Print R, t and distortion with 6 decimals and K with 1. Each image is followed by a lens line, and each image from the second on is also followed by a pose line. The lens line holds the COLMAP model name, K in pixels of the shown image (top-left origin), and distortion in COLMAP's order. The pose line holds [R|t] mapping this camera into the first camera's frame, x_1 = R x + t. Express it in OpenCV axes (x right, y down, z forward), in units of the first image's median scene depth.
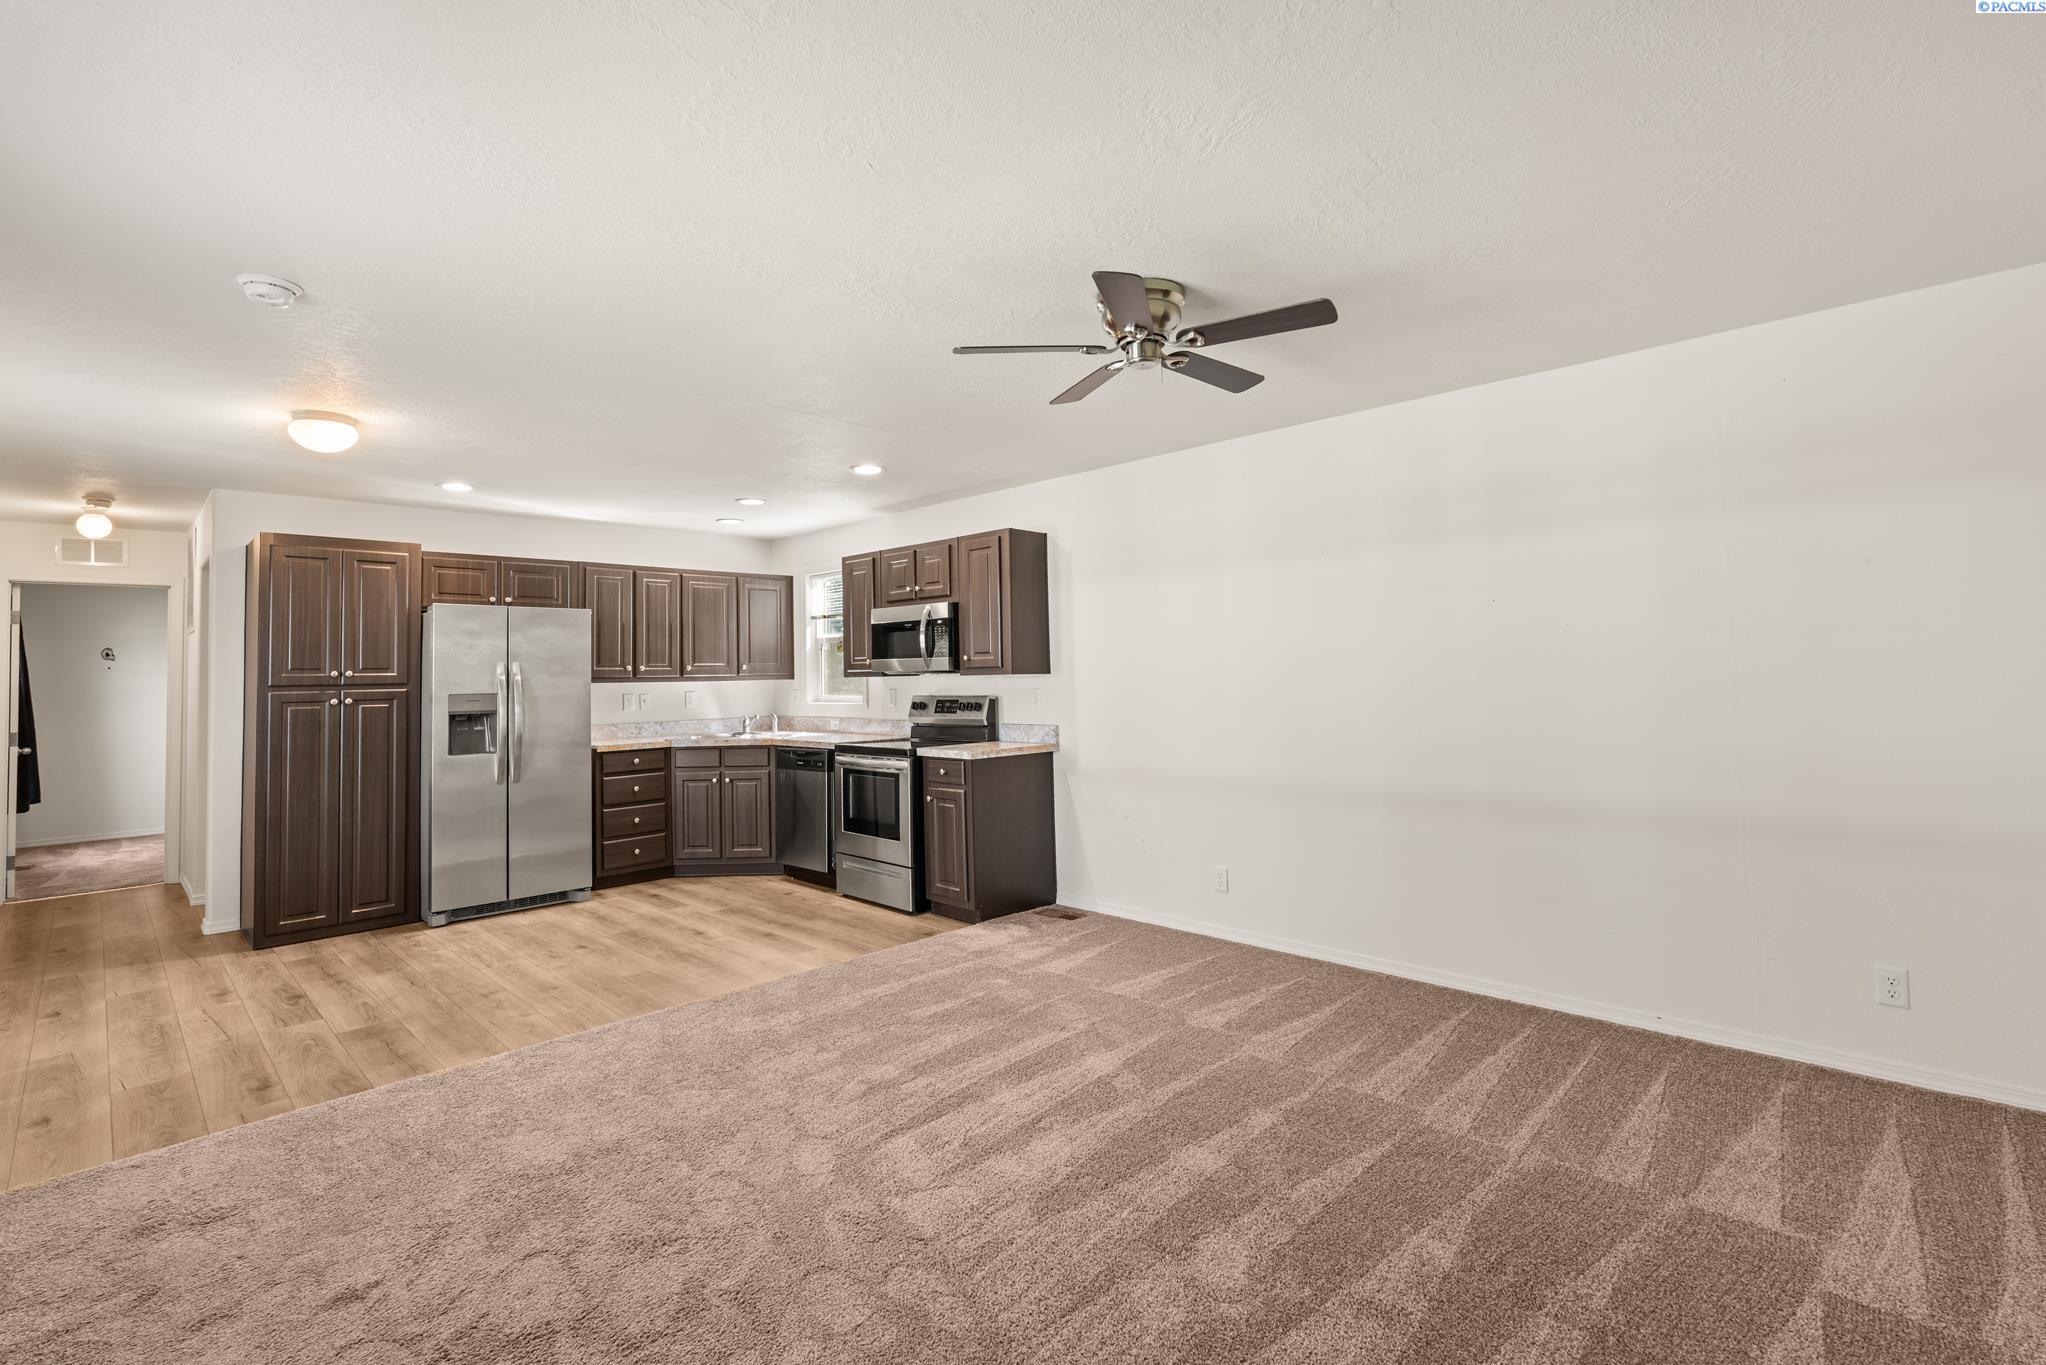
lens RADIAL K [[938.2, 0, 1049.5], [0, 938.2, 630.0], [0, 0, 1]] dist [-0.015296, 0.002585]
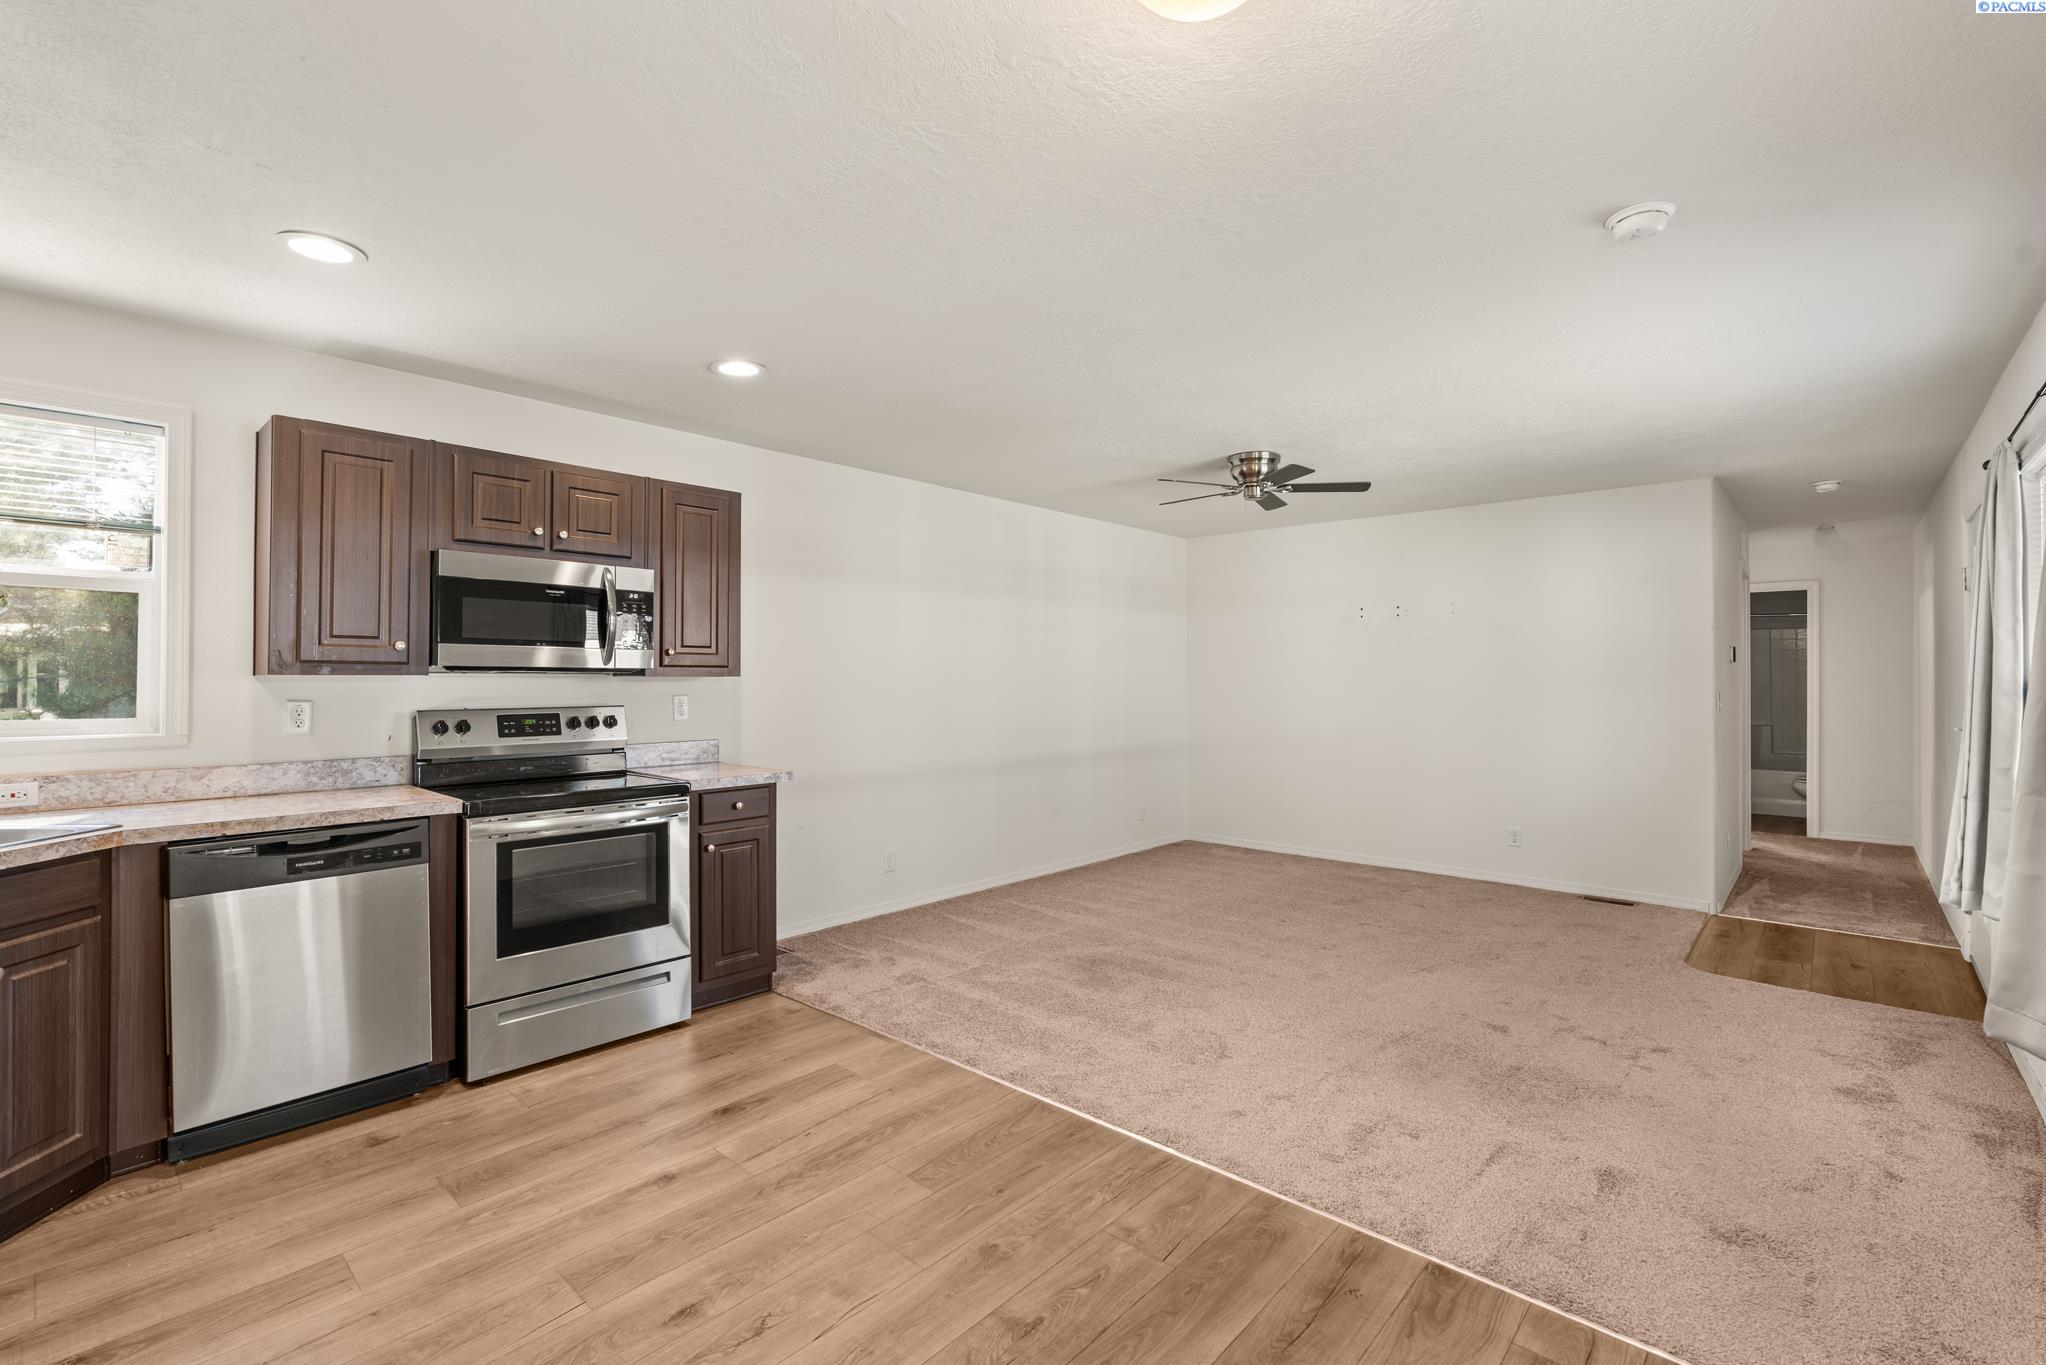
lens RADIAL K [[903.7, 0, 1010.1], [0, 903.7, 673.0], [0, 0, 1]] dist [-0.011290, 0.001570]
pose [[-0.028129, 0.027319, 0.999231, -0.811703], [-0.046003, 0.998532, -0.028595, 0.055703], [-0.998545, -0.046772, -0.026831, 0.786718]]
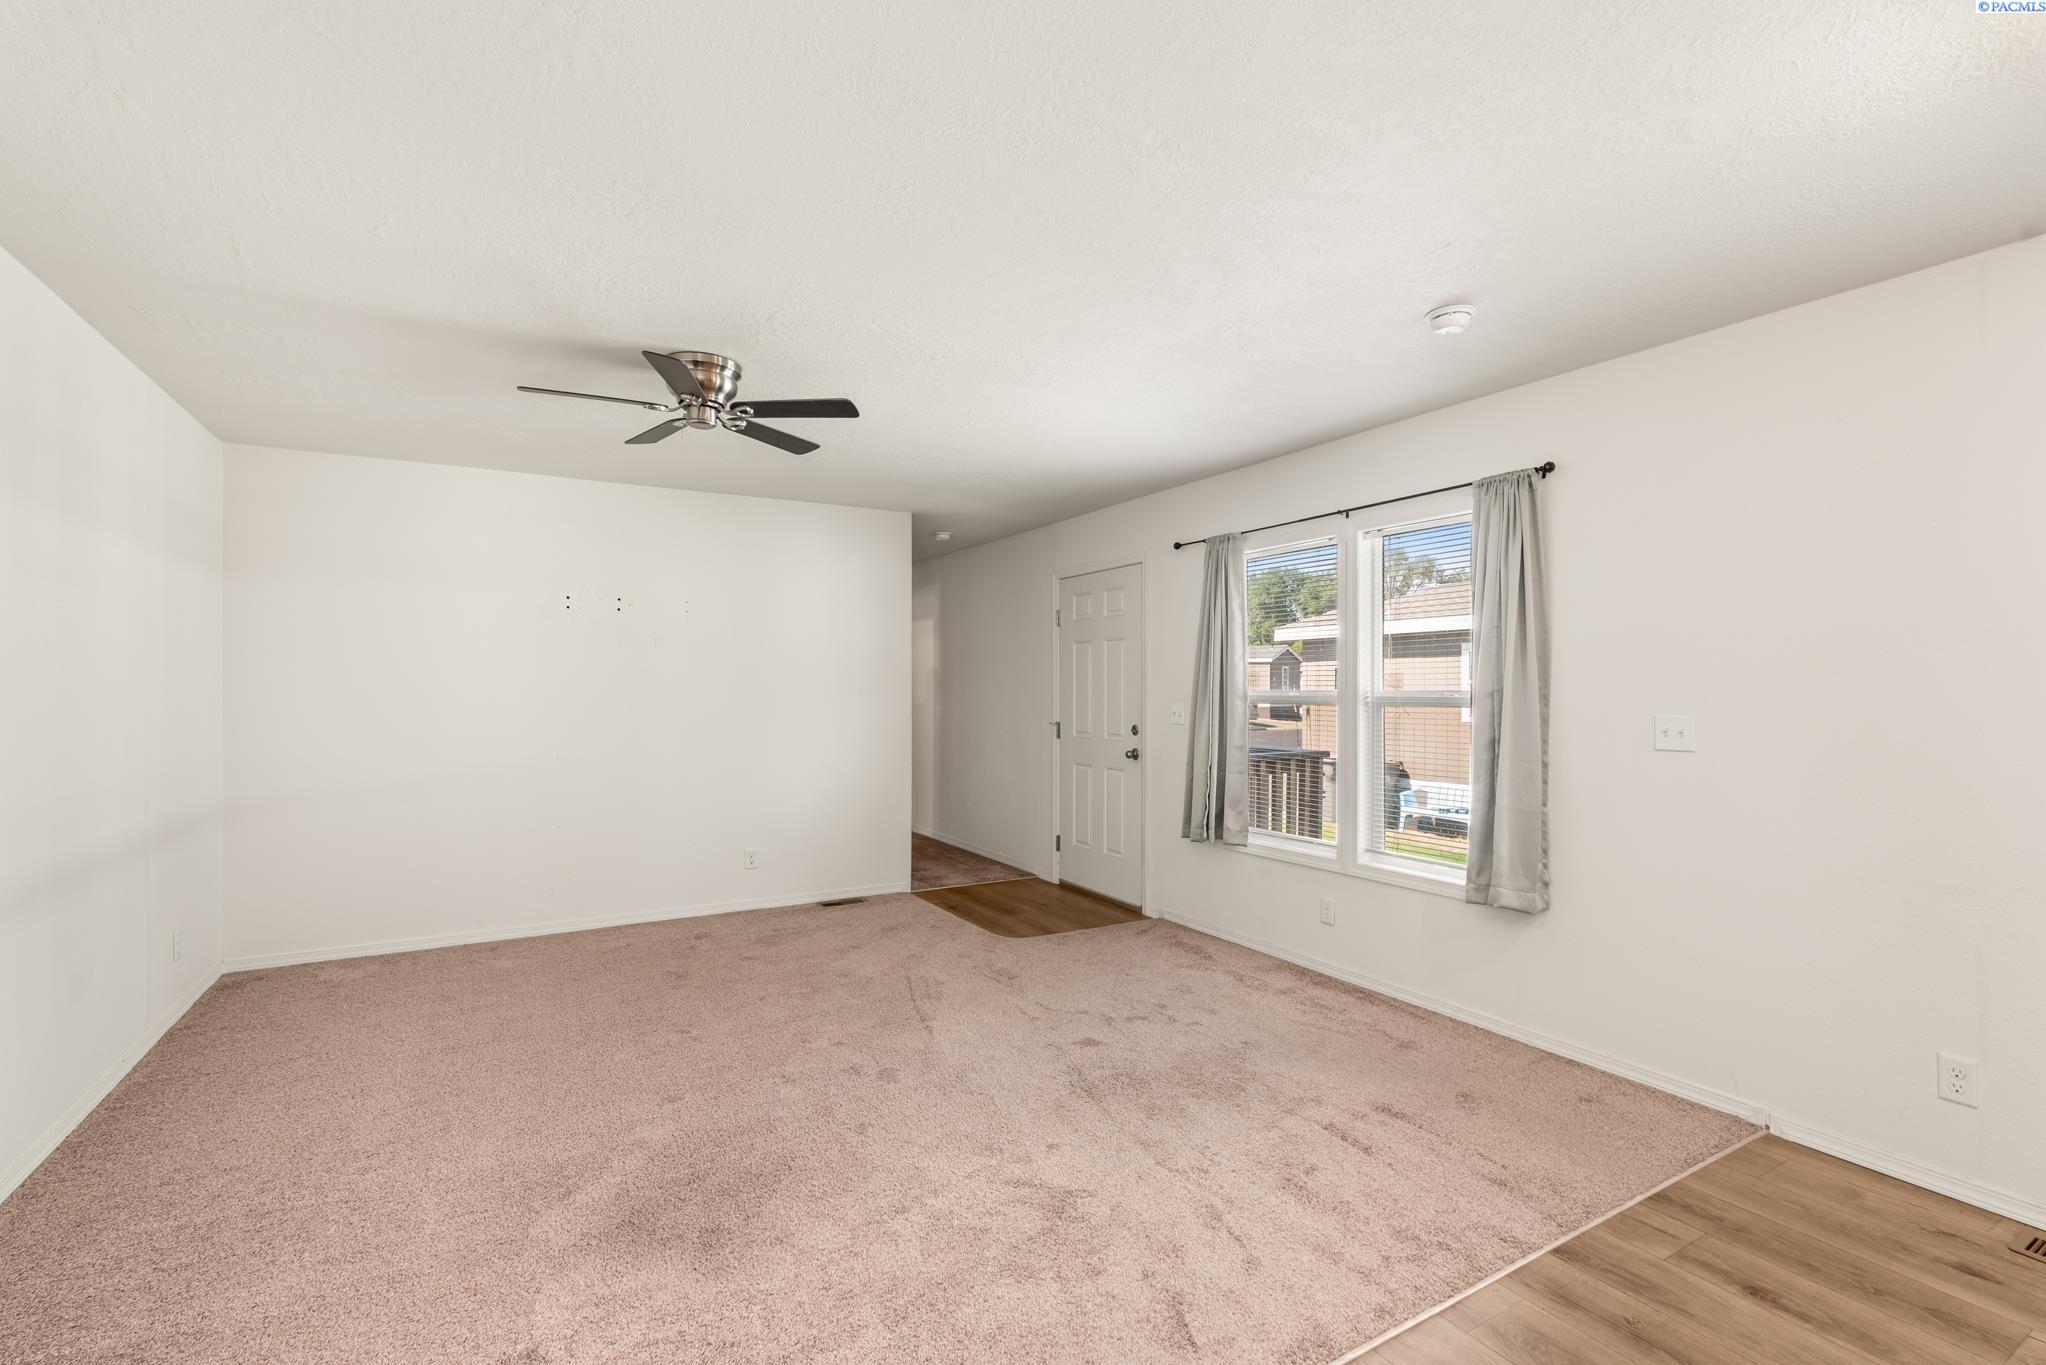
lens RADIAL K [[903.7, 0, 1032.6], [0, 903.7, 697.2], [0, 0, 1]] dist [-0.011290, 0.001570]
pose [[-0.963175, 0.017912, 0.268280, -0.314248], [0.007760, 0.999215, -0.038856, 0.055298], [-0.268765, -0.035343, -0.962557, 1.039825]]
